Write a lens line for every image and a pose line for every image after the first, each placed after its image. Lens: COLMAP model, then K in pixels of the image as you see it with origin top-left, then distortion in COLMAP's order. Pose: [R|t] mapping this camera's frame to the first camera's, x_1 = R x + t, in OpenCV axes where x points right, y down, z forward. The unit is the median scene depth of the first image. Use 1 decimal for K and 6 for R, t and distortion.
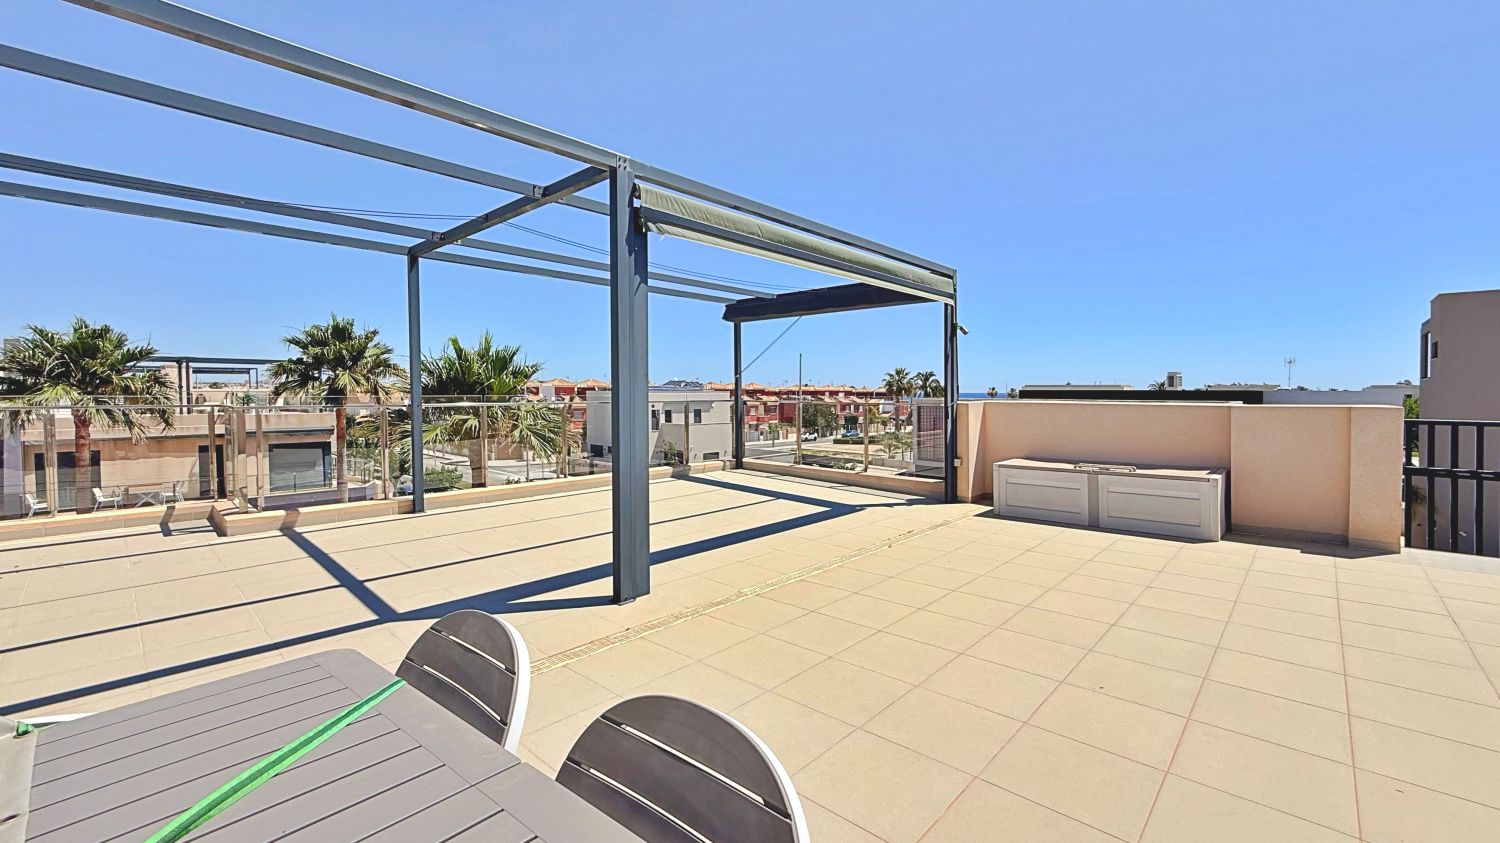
lens RADIAL K [[600.4, 0, 756.0], [0, 600.4, 418.9], [0, 0, 1]] dist [0.016391, 0.000101]
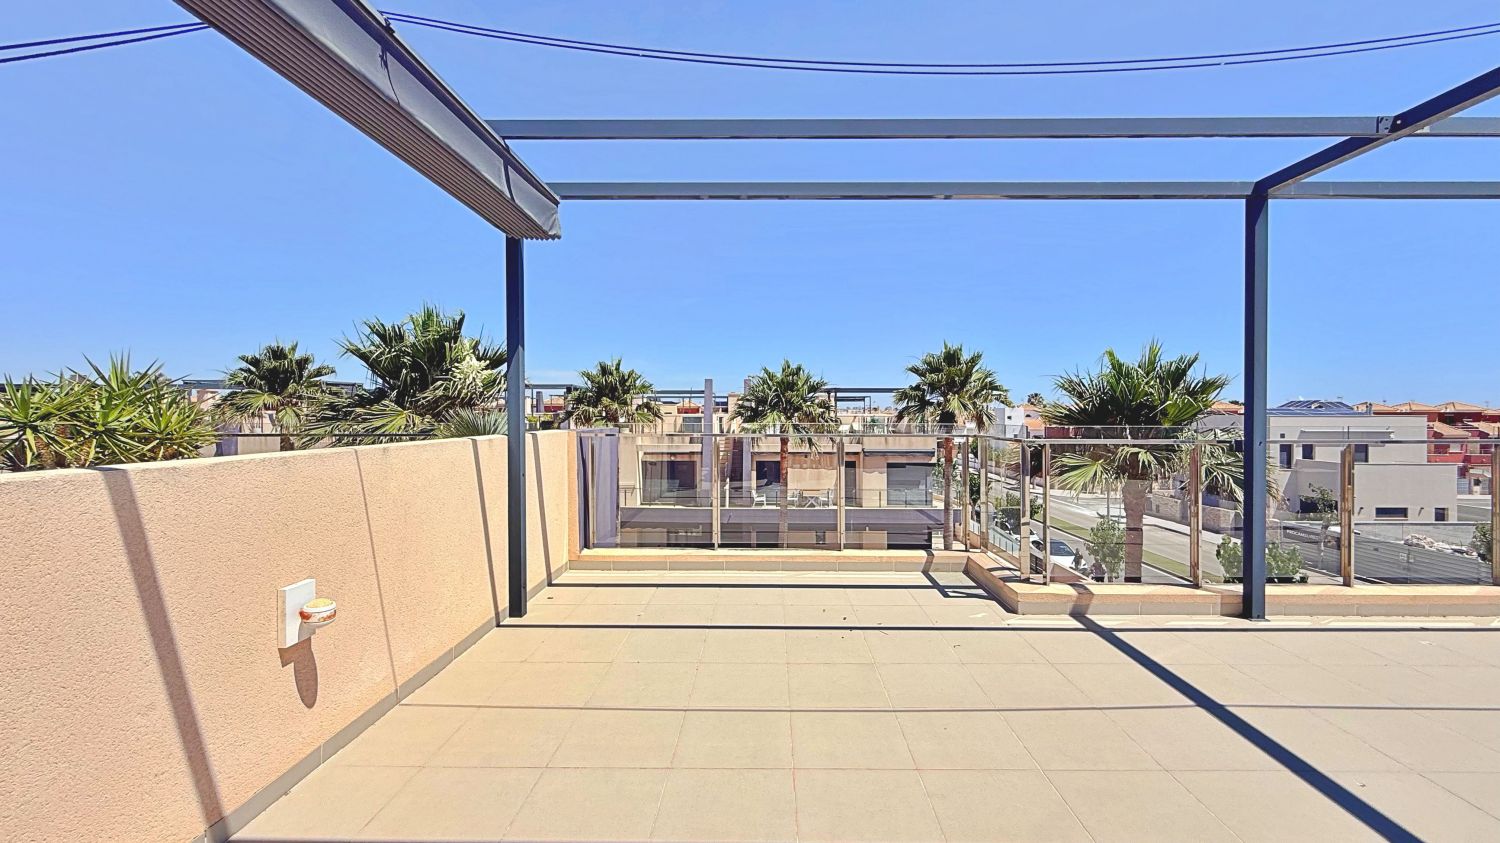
lens RADIAL K [[623.6, 0, 756.2], [0, 623.6, 423.8], [0, 0, 1]] dist [-0.017499, 0.000023]
pose [[0.662753, 0.009567, -0.748777, -0.097778], [-0.033846, 0.999279, -0.017190, -0.002449], [0.748073, 0.036735, 0.662599, 0.048985]]
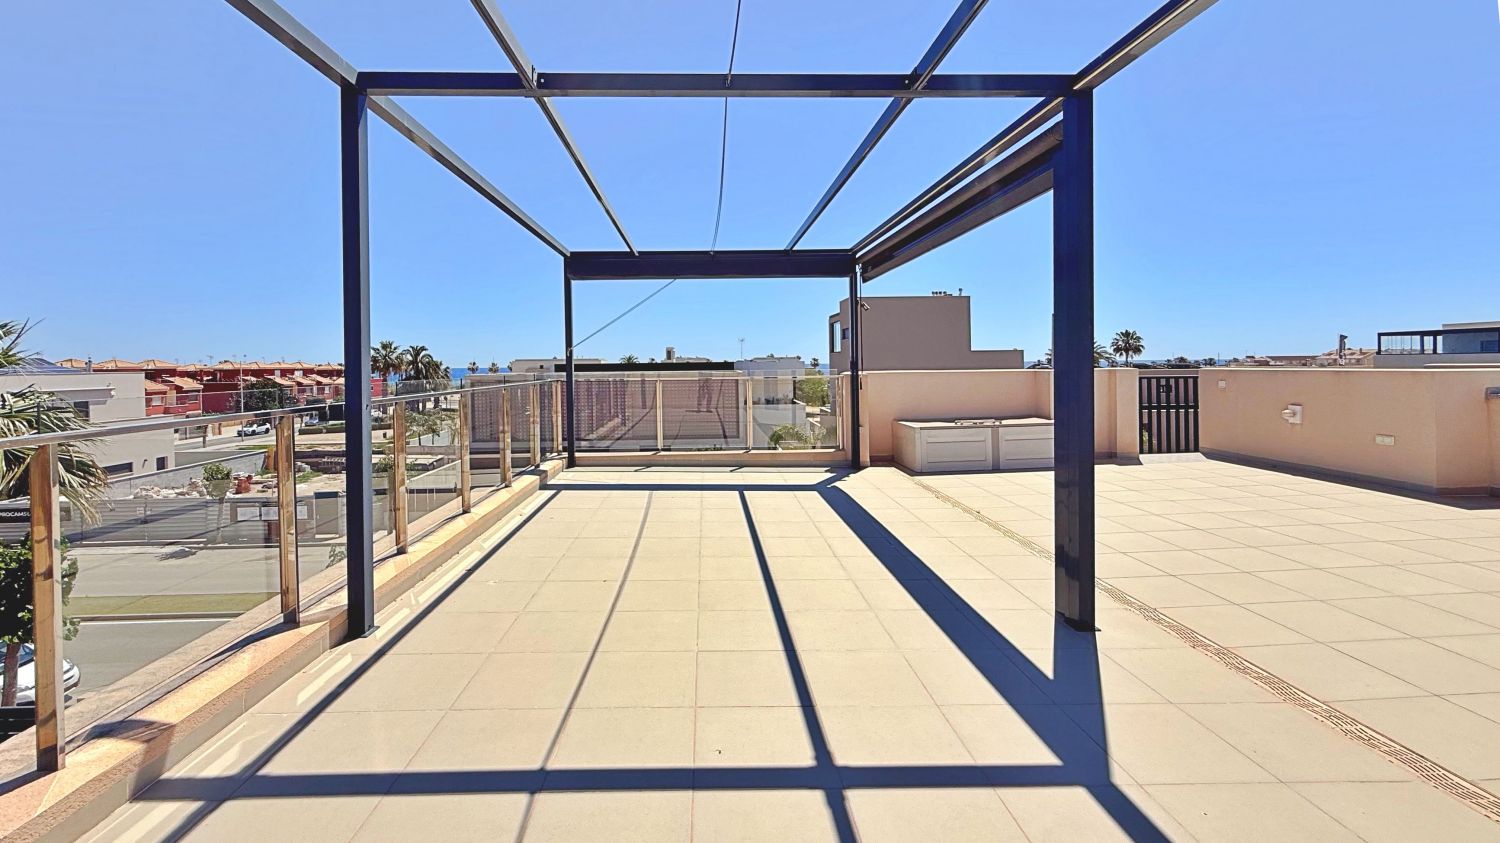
lens RADIAL K [[610.0, 0, 721.1], [0, 610.0, 358.0], [0, 0, 1]] dist [-0.000528, 0.000089]
pose [[0.721042, -0.007444, 0.692851, -0.170236], [0.048525, 0.998030, -0.039776, -0.006330], [-0.691190, 0.062301, 0.719983, 0.117598]]
